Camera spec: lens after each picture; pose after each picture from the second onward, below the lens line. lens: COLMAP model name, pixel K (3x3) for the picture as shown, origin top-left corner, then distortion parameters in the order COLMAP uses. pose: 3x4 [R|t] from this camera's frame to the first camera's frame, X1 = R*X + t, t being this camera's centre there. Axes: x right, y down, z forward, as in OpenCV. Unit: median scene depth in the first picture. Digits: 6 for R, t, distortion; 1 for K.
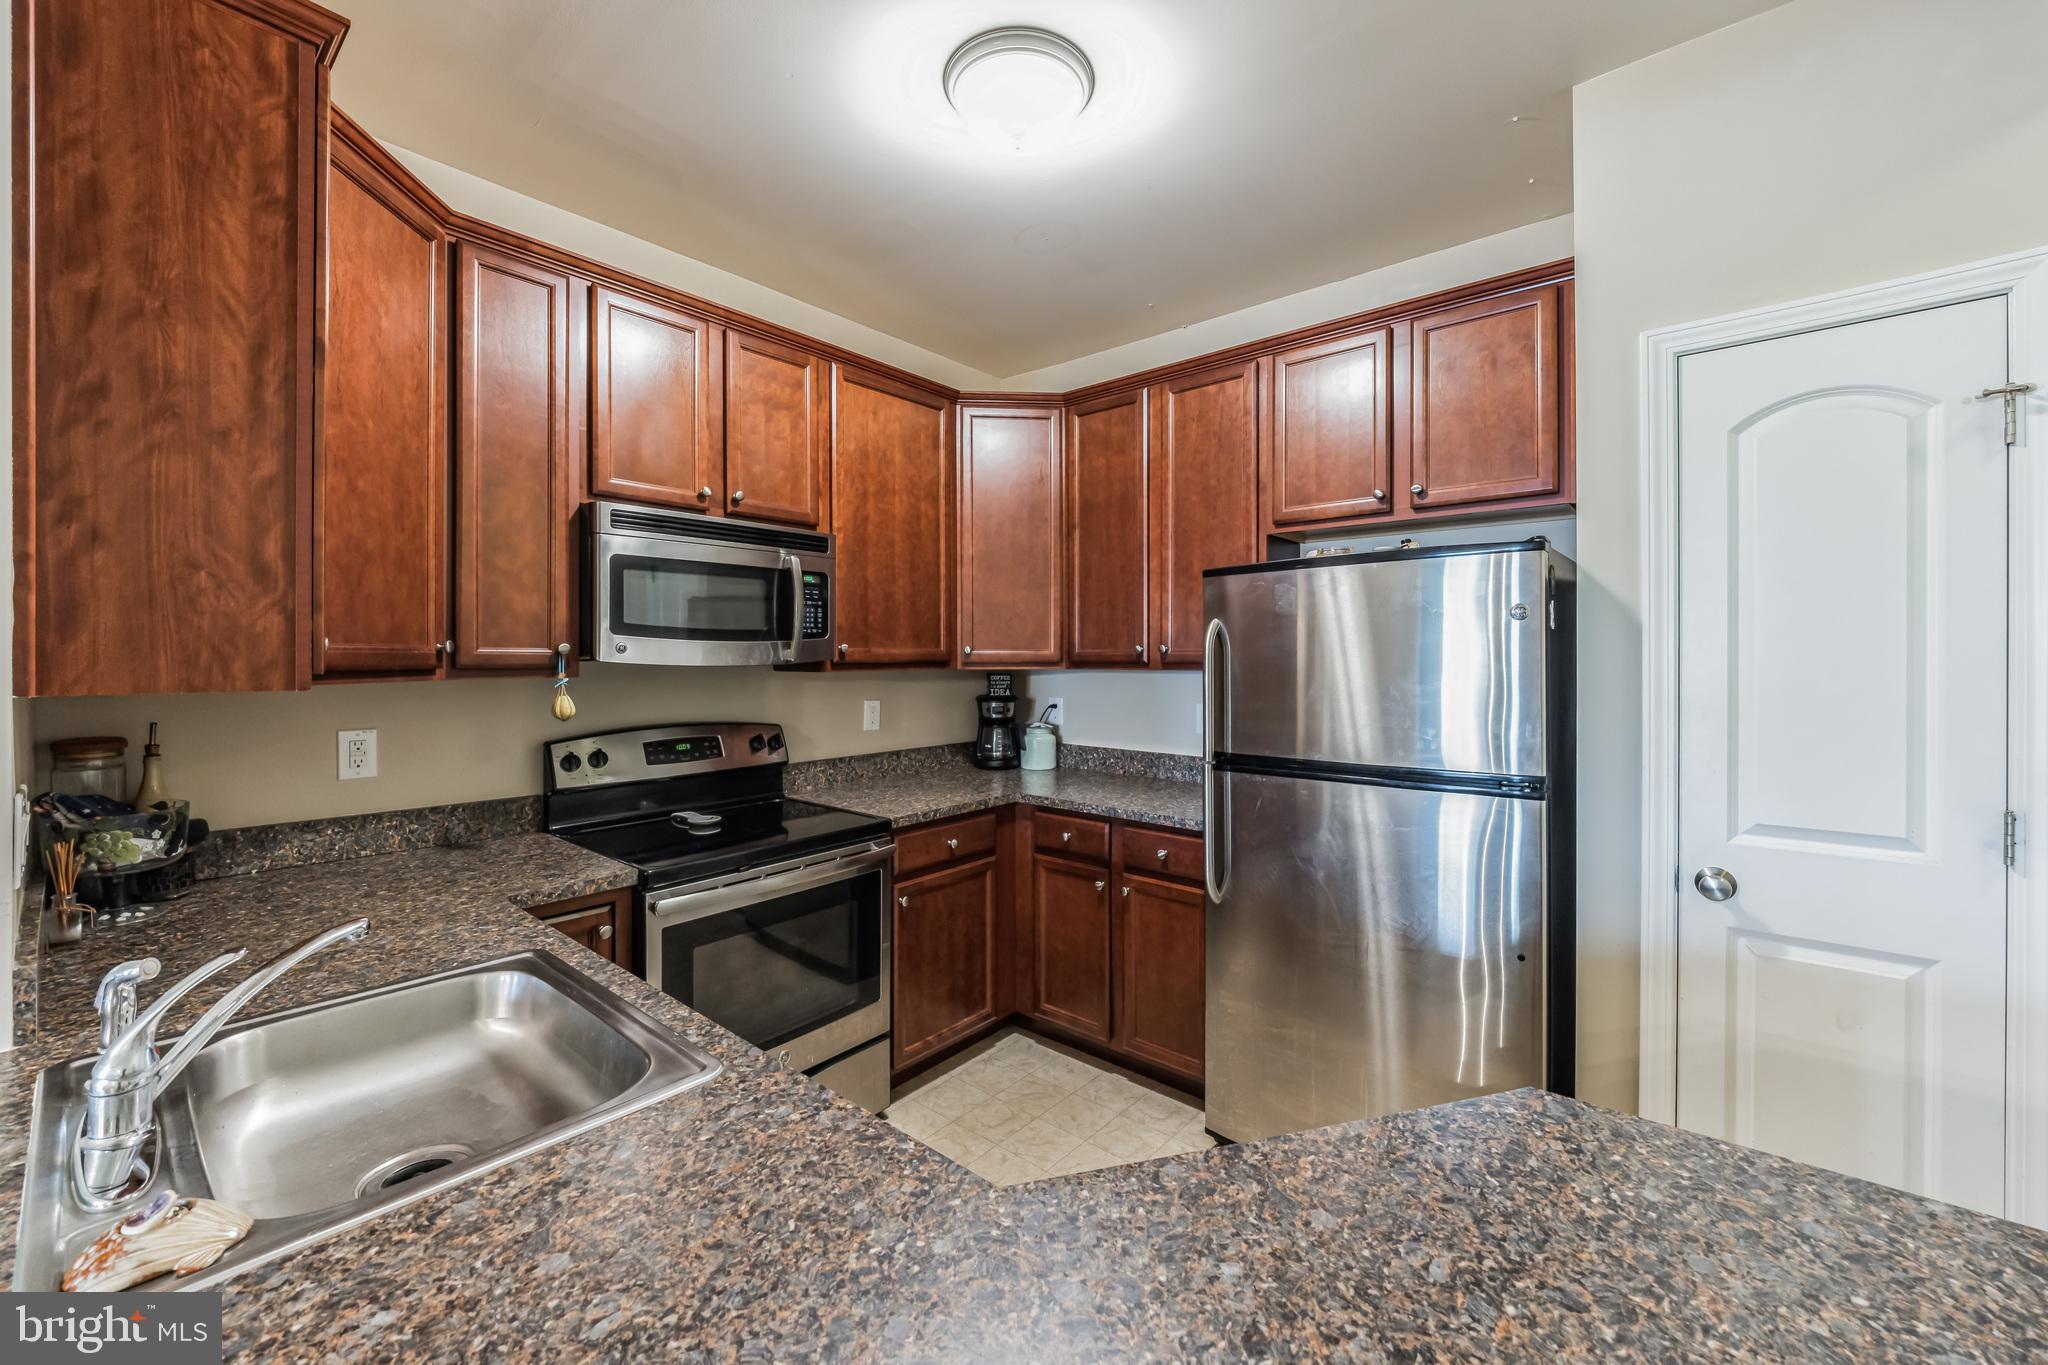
lens RADIAL K [[793.8, 0, 1026.9], [0, 793.8, 655.0], [0, 0, 1]] dist [-0.001142, 0.000089]
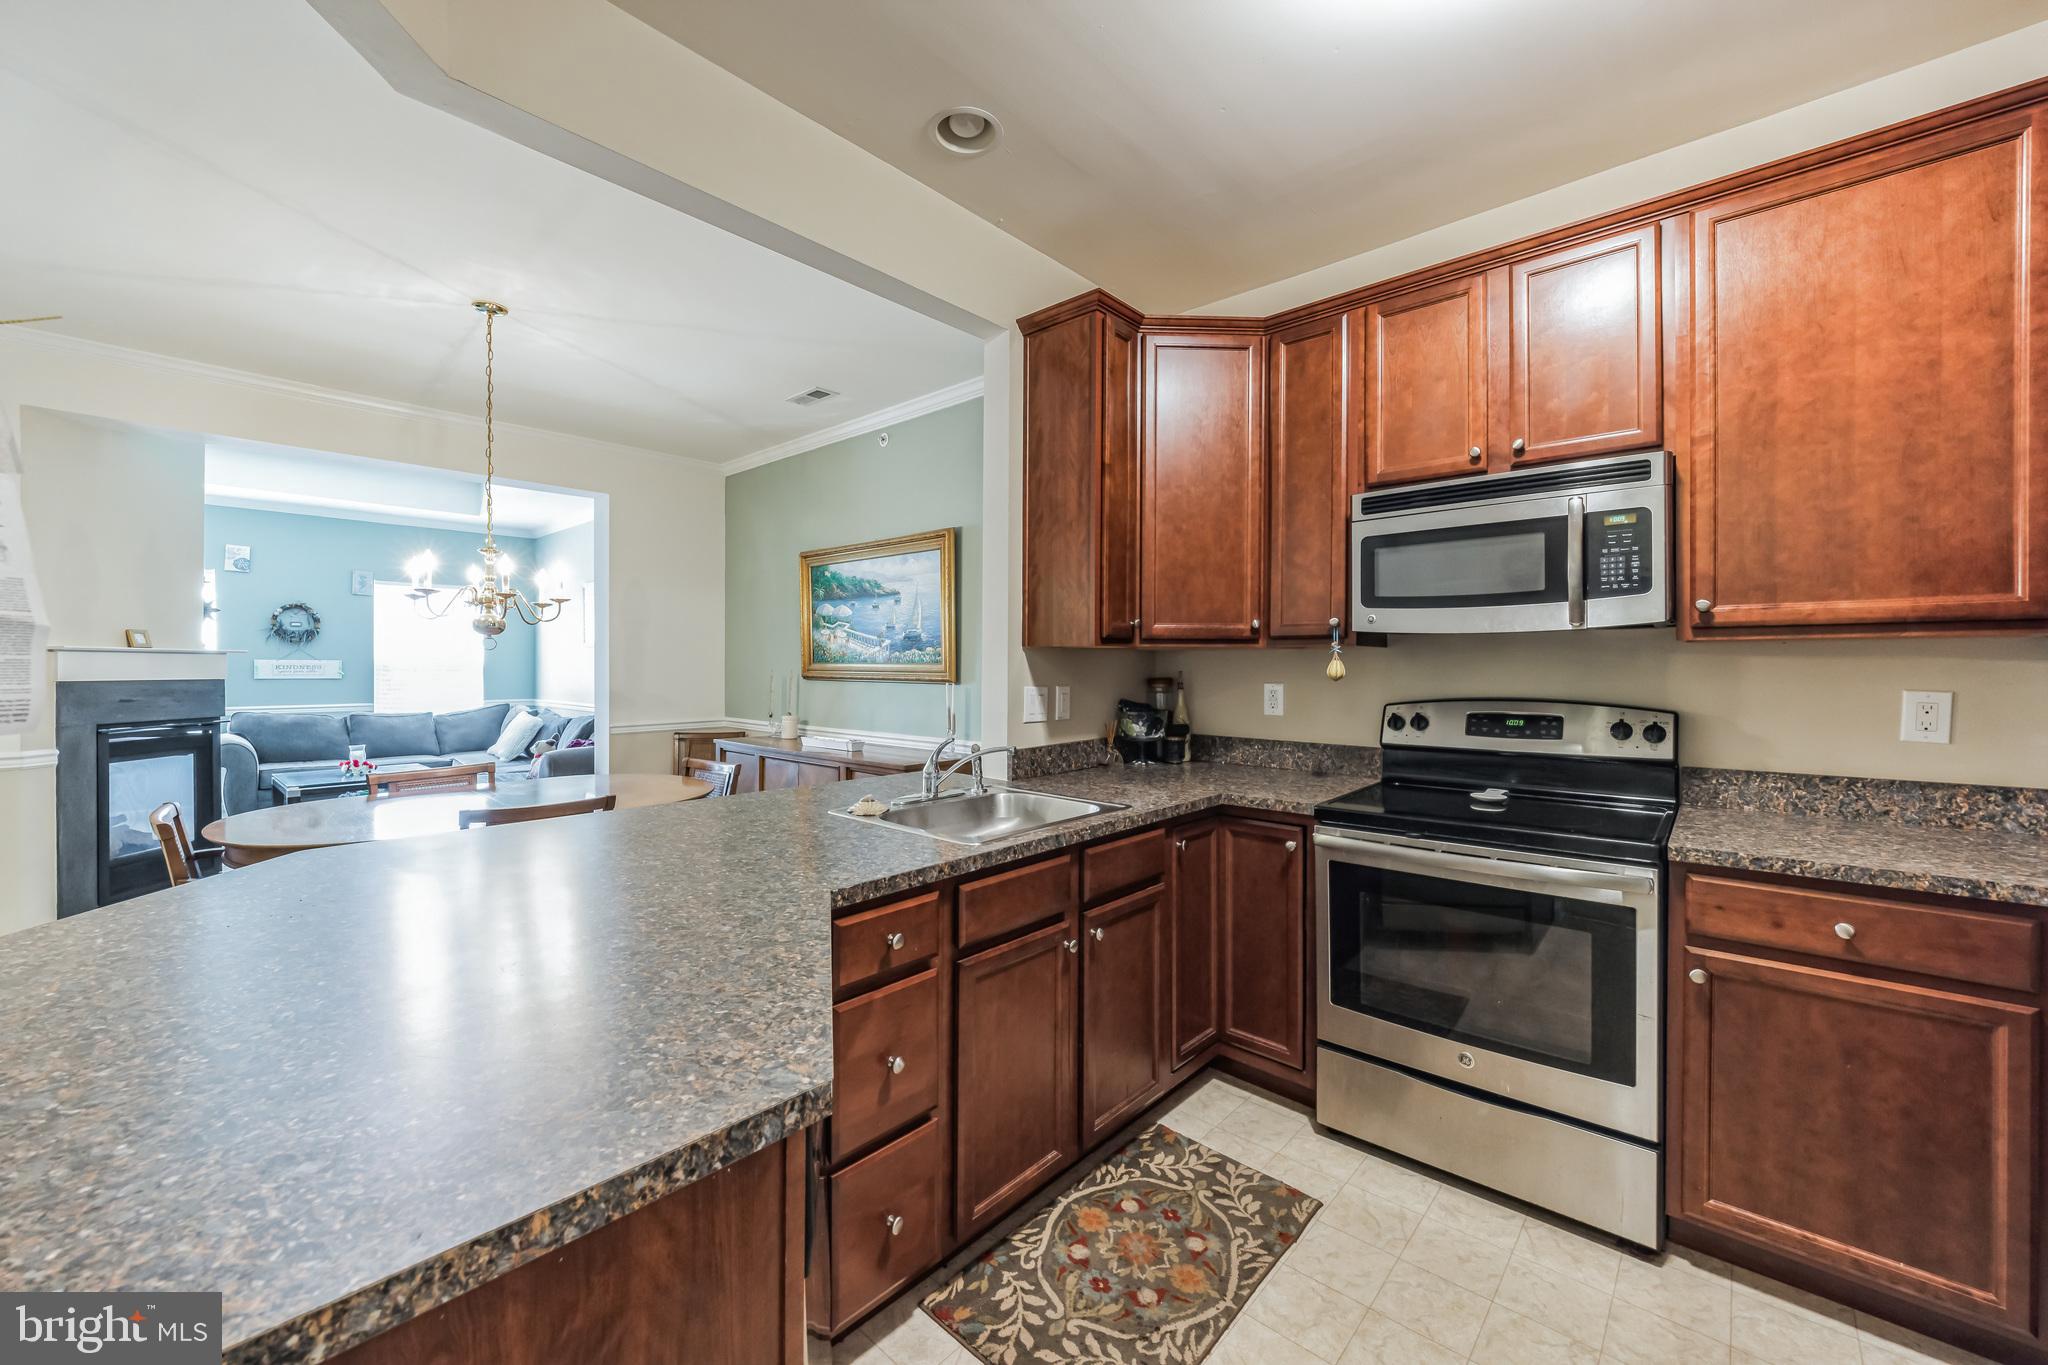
lens RADIAL K [[793.8, 0, 1029.9], [0, 793.8, 664.0], [0, 0, 1]] dist [-0.001142, 0.000089]
pose [[-0.023240, -0.002305, -0.999727, 0.540933], [0.000824, 0.999997, -0.002325, 0.049436], [0.999730, -0.000878, -0.023238, 0.460846]]
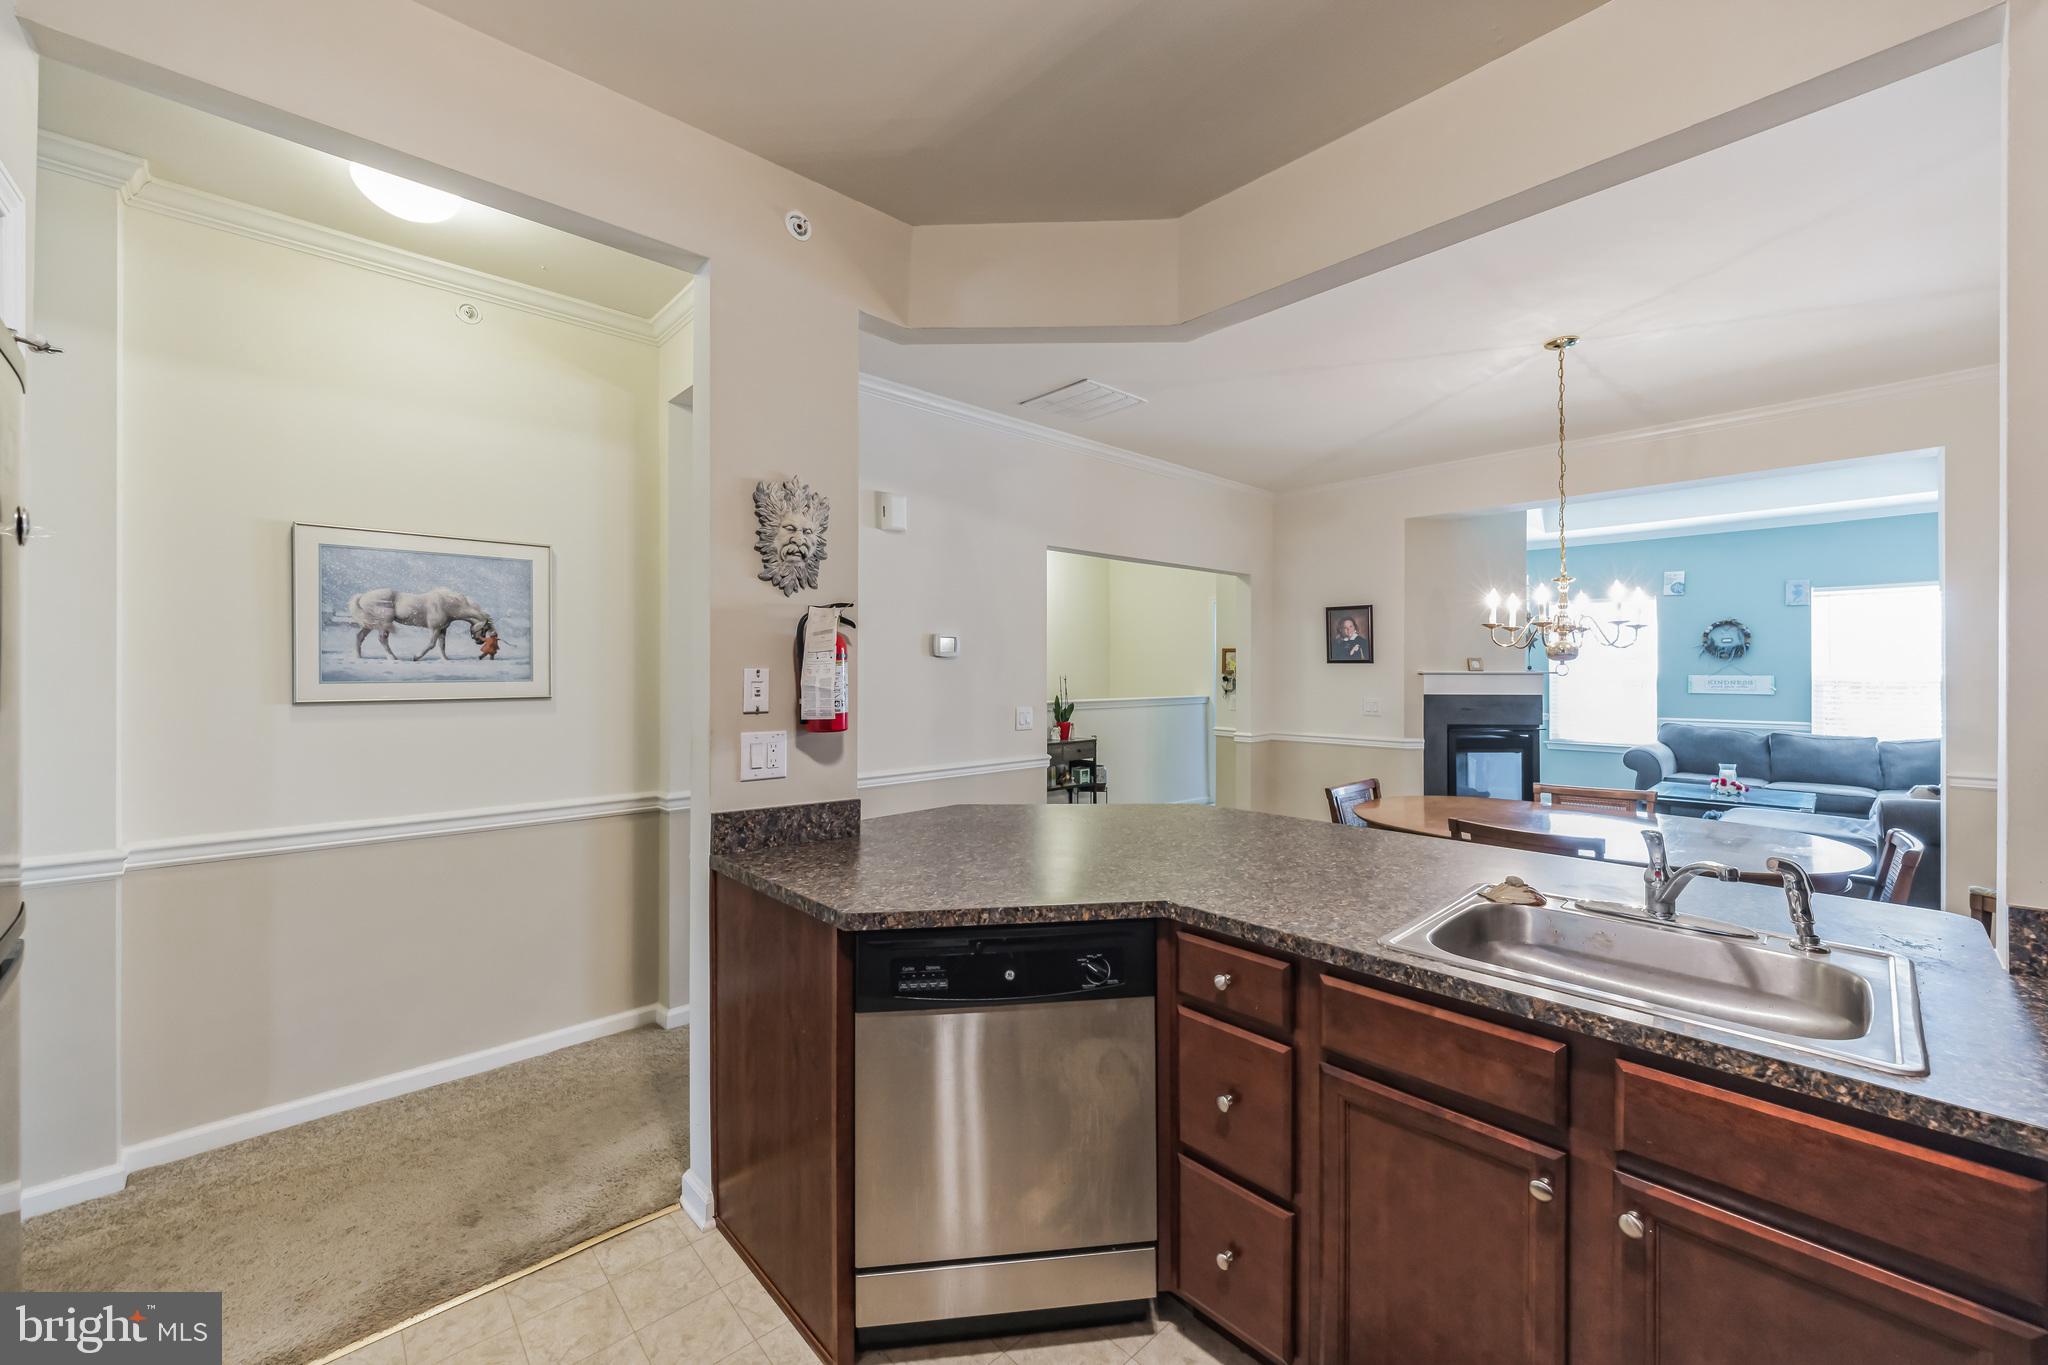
lens RADIAL K [[793.8, 0, 998.4], [0, 793.8, 668.6], [0, 0, 1]] dist [-0.001142, 0.000089]
pose [[-0.989438, 0.001720, 0.144943, 0.031437], [0.000910, 0.999984, -0.005655, 0.018500], [-0.144951, -0.005463, -0.989424, 0.975832]]
